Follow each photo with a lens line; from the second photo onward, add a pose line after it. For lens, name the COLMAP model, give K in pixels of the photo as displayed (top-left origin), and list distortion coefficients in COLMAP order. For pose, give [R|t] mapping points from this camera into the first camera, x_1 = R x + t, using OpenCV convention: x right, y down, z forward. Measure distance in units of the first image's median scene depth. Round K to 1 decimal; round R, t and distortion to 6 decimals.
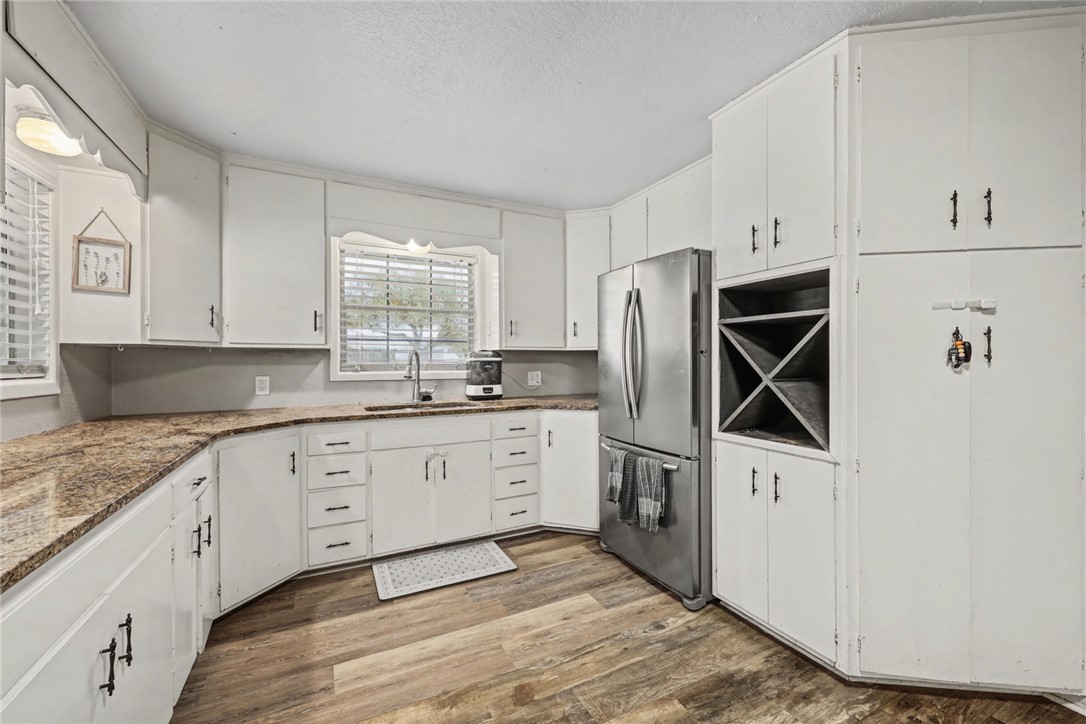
lens RADIAL K [[445.0, 0, 546.8], [0, 445.0, 360.6], [0, 0, 1]] dist [0.000443, 0.000144]
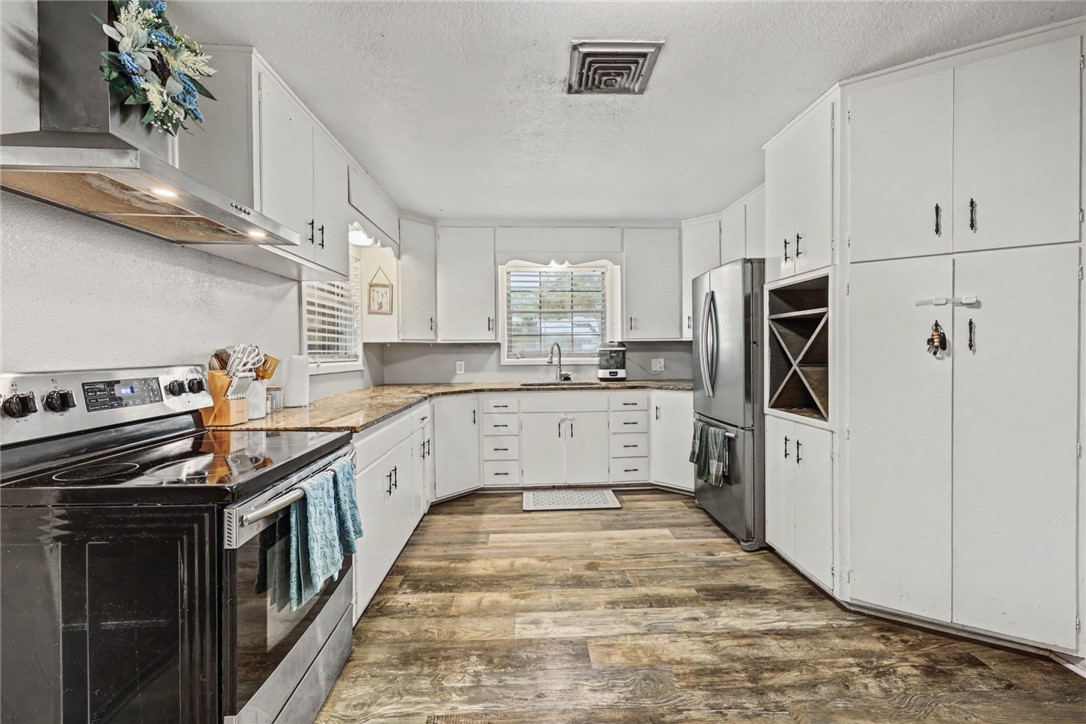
lens RADIAL K [[451.6, 0, 545.8], [0, 451.6, 355.3], [0, 0, 1]] dist [0.003042, -0.000110]
pose [[0.913441, -0.001329, -0.406970, 0.303157], [0.007005, 0.999898, 0.012457, -0.003269], [0.406912, -0.014230, 0.913357, -0.340325]]
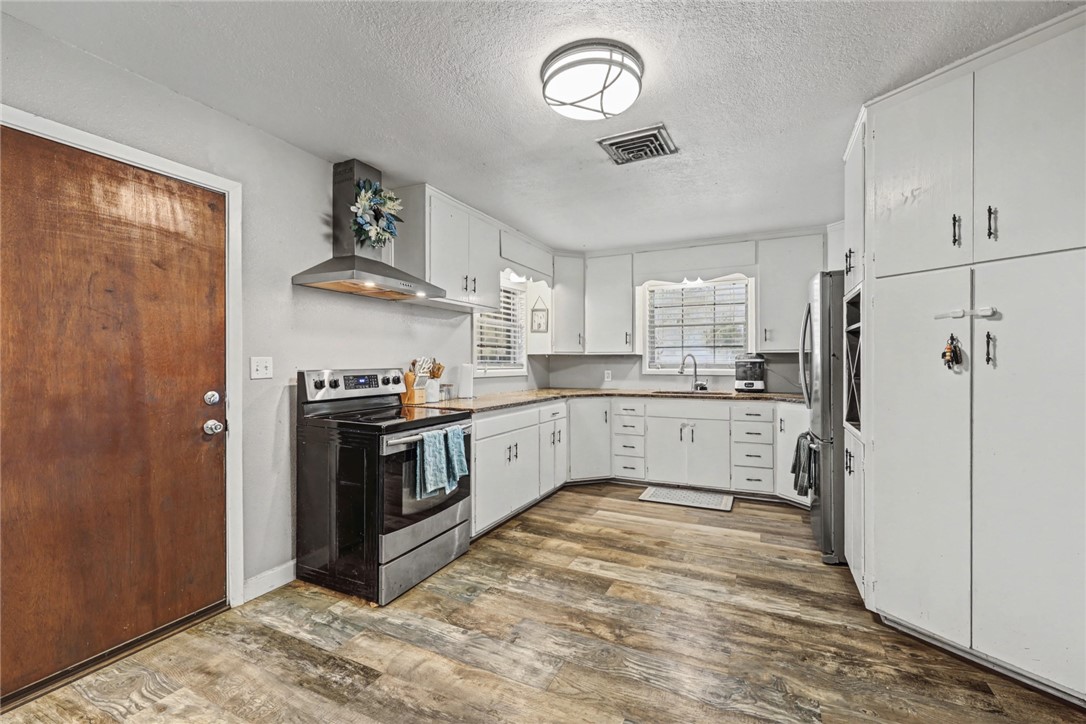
lens RADIAL K [[463.6, 0, 543.0], [0, 463.6, 362.0], [0, 0, 1]] dist [0.001534, 0.000134]
pose [[0.602499, 0.001413, -0.798119, 0.813510], [0.001640, 0.999994, 0.003009, -0.004941], [0.798118, -0.003122, 0.602493, -0.374771]]
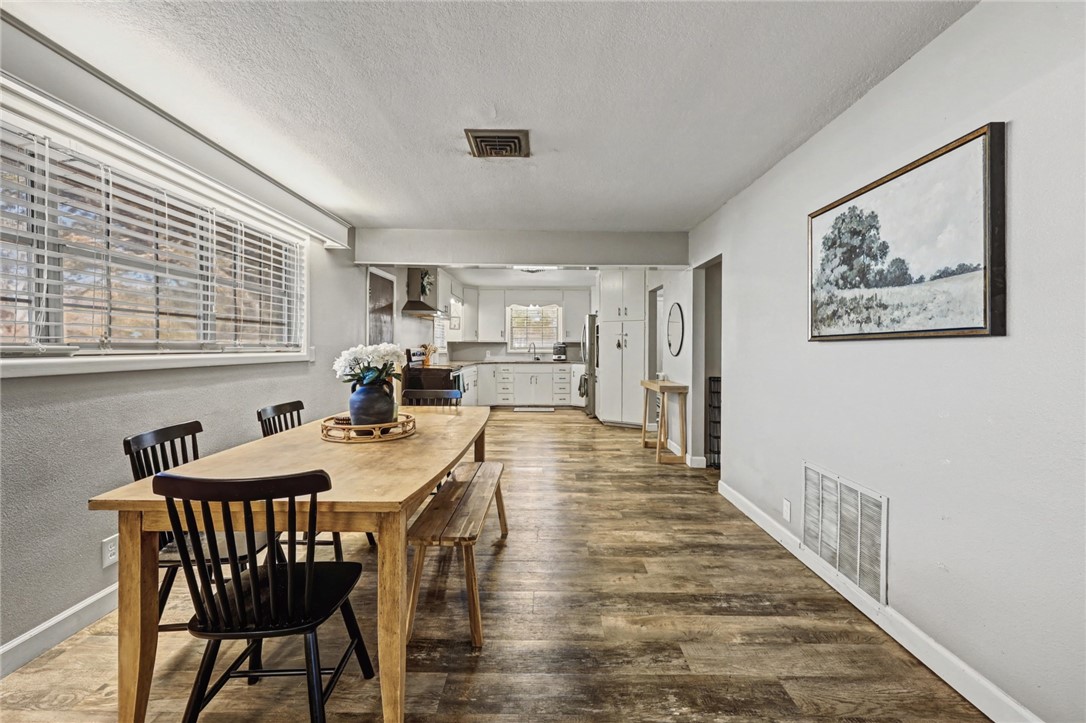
lens RADIAL K [[451.6, 0, 545.8], [0, 451.6, 354.8], [0, 0, 1]] dist [0.003042, -0.000110]
pose [[0.887931, 0.013463, -0.459779, 1.503491], [-0.003671, 0.999747, 0.022185, -0.011747], [0.459961, -0.018011, 0.887756, -2.086379]]
